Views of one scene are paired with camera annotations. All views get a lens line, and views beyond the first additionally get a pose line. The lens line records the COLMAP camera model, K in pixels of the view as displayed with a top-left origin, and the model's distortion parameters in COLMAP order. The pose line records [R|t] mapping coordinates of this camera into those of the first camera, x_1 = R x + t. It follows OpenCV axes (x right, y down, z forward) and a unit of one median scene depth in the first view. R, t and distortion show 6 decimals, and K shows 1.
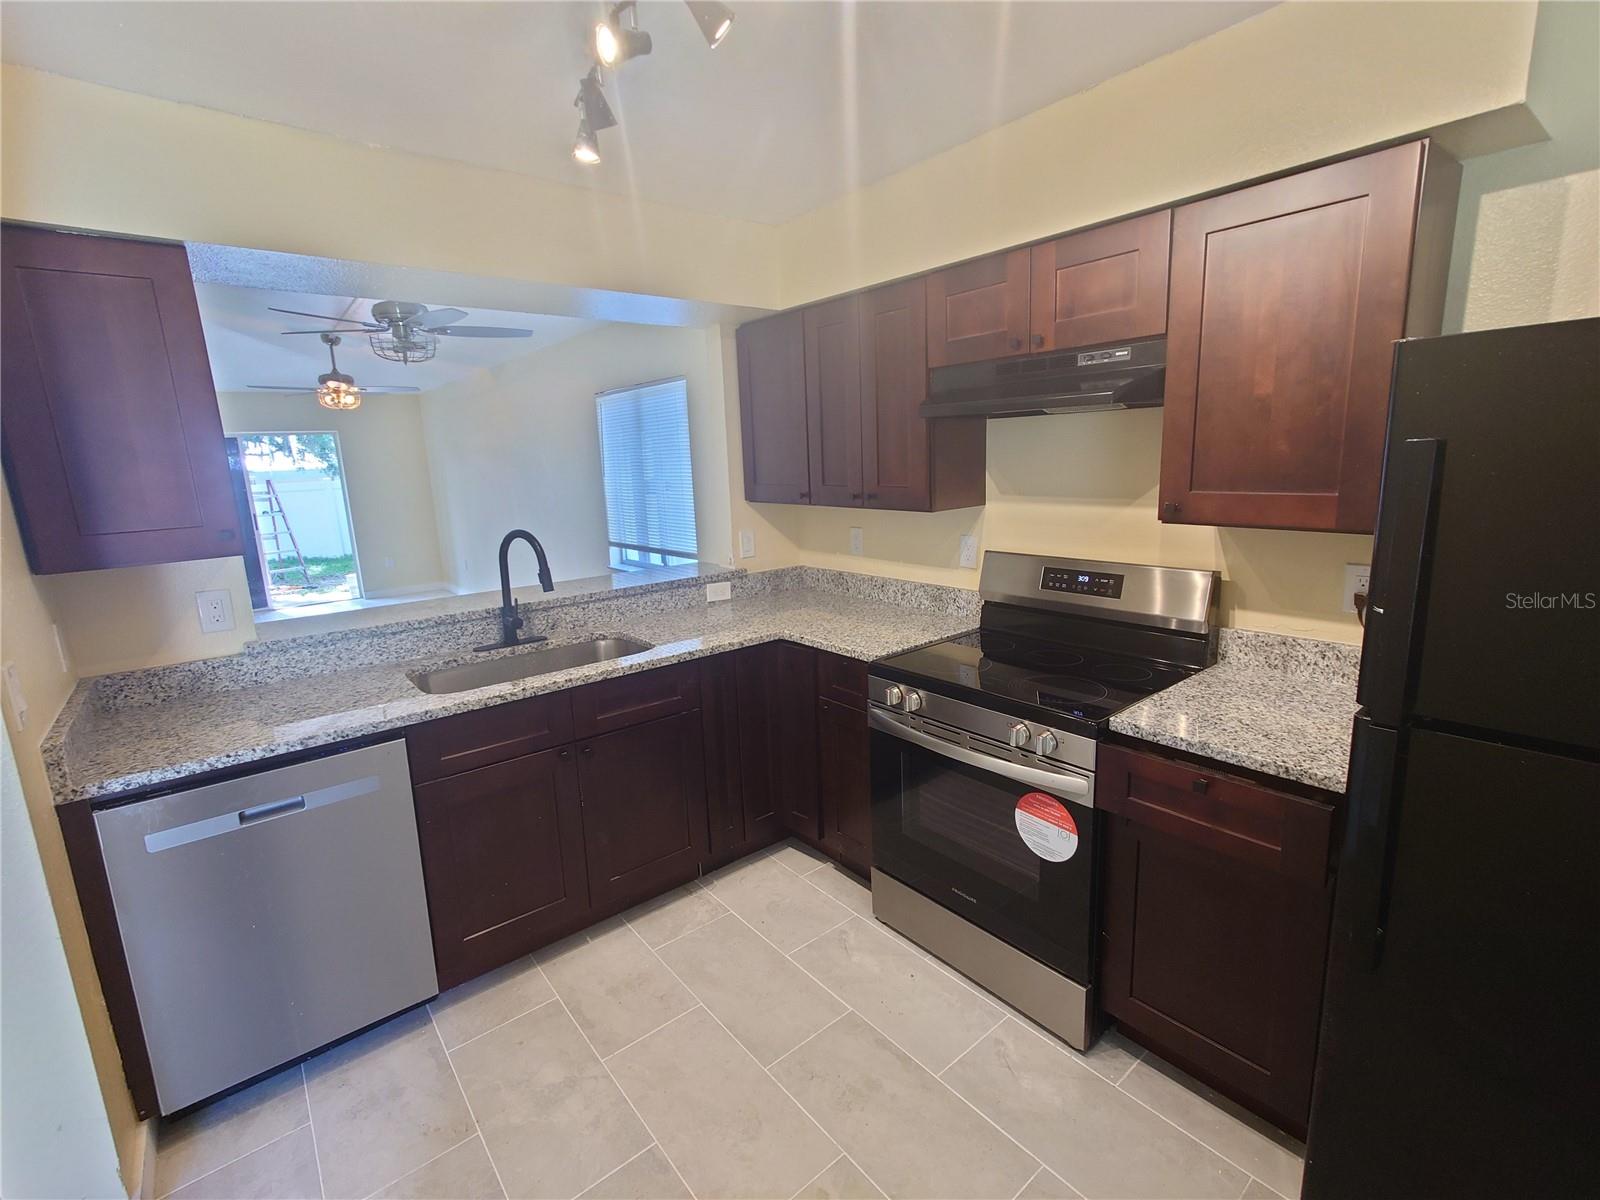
lens RADIAL K [[720.5, 0, 792.8], [0, 720.5, 594.1], [0, 0, 1]] dist [-0.002012, 0.000901]
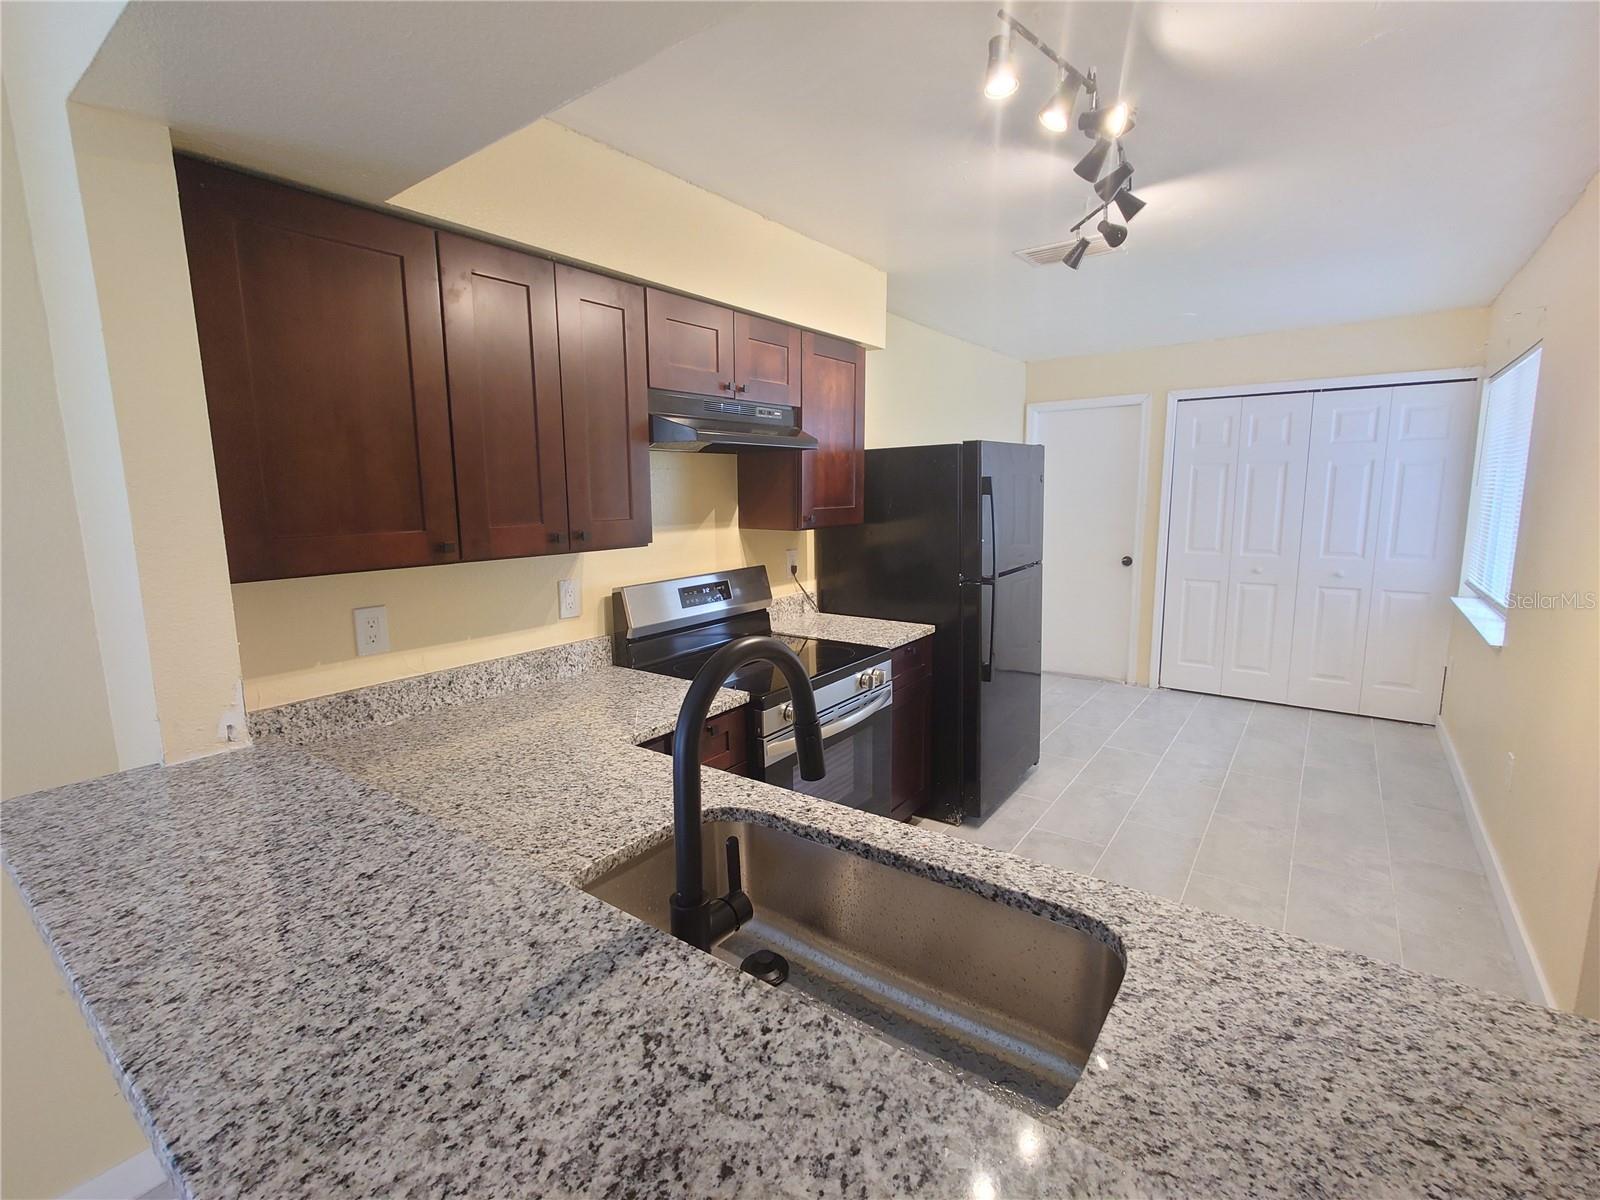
lens RADIAL K [[720.5, 0, 792.8], [0, 720.5, 594.1], [0, 0, 1]] dist [-0.002012, 0.000901]
pose [[-0.244698, -0.098081, 0.964626, -0.777472], [0.211836, 0.965428, 0.151900, -0.165138], [-0.946176, 0.241512, -0.215462, 1.114153]]
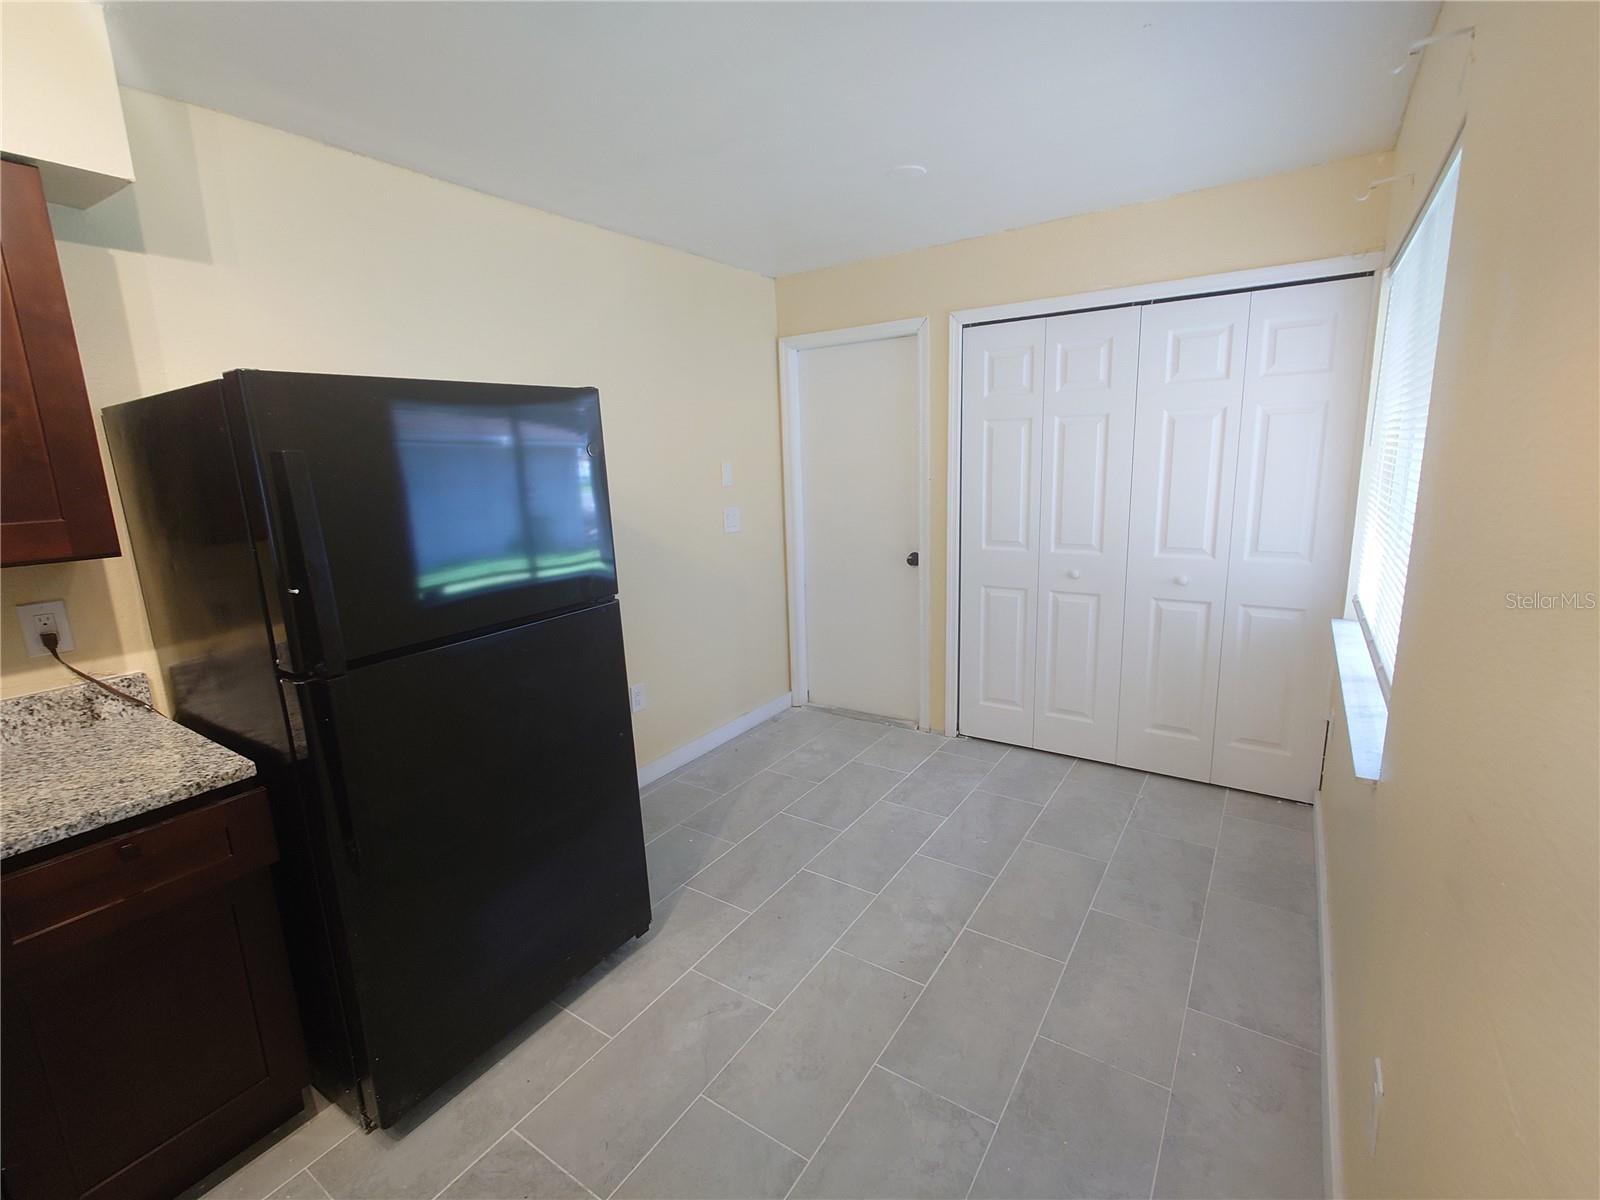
lens RADIAL K [[720.5, 0, 792.8], [0, 720.5, 594.1], [0, 0, 1]] dist [-0.002012, 0.000901]
pose [[-0.290337, -0.134946, 0.947362, -0.286628], [0.229955, 0.951158, 0.205961, -0.014654], [-0.928884, 0.277649, -0.245125, 0.252519]]
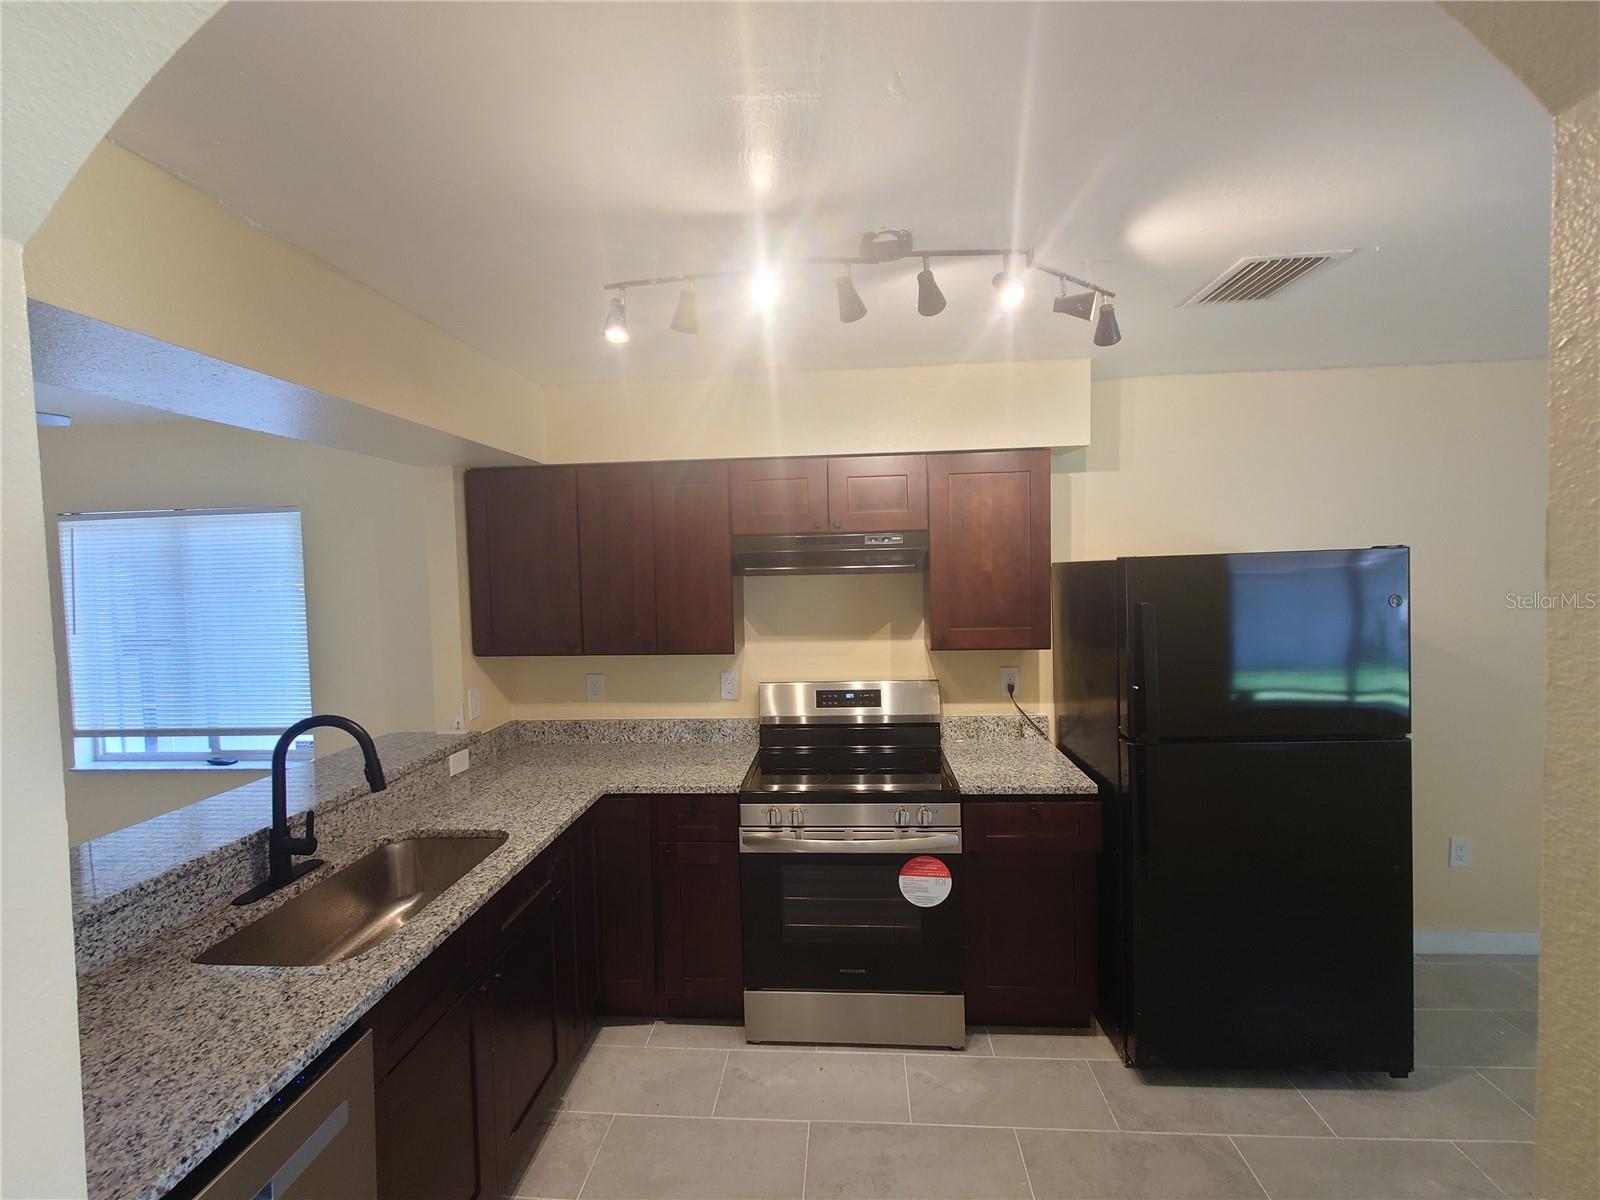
lens RADIAL K [[720.5, 0, 792.8], [0, 720.5, 594.1], [0, 0, 1]] dist [-0.002012, 0.000901]
pose [[0.690597, -0.008759, 0.723187, -0.626030], [0.137670, 0.983236, -0.119557, -0.060522], [-0.710016, 0.182127, 0.680226, 0.133148]]
